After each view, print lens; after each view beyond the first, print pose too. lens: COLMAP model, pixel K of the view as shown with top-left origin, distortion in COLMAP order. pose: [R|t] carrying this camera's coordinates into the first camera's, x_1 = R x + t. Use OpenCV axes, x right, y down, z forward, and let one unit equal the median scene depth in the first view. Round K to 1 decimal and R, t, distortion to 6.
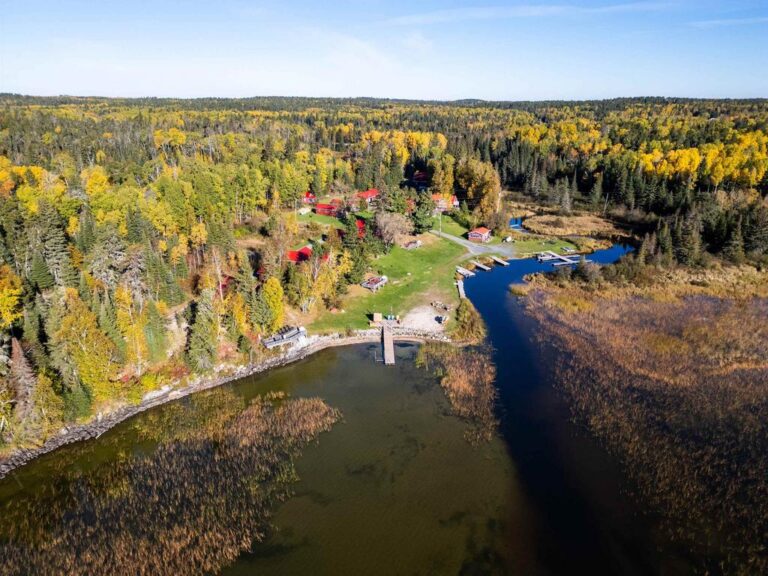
lens RADIAL K [[534.2, 0, 387.5], [0, 534.2, 289.9], [0, 0, 1]] dist [0.024984, -0.005423]
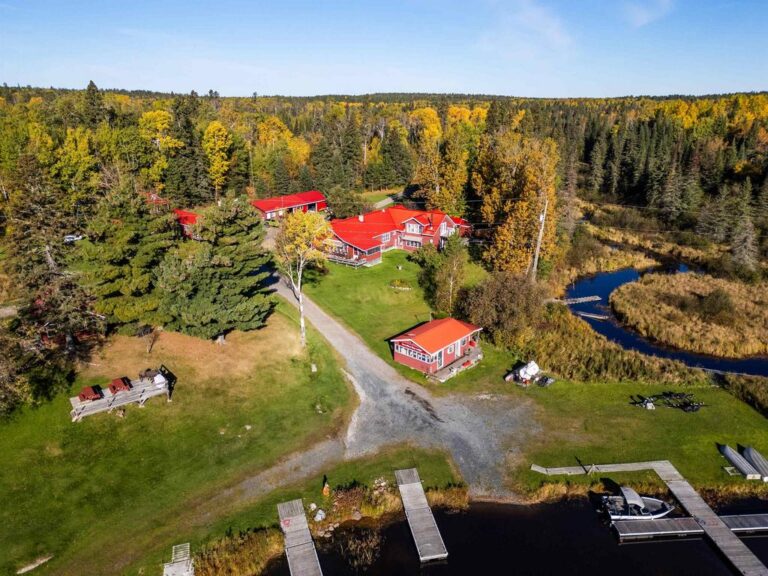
lens RADIAL K [[534.2, 0, 379.4], [0, 534.2, 286.0], [0, 0, 1]] dist [0.024984, -0.005423]
pose [[0.965773, 0.080605, -0.246548, 0.162997], [-0.083432, 0.996513, -0.001024, -0.101896], [0.245606, 0.021559, 0.969130, 0.514625]]
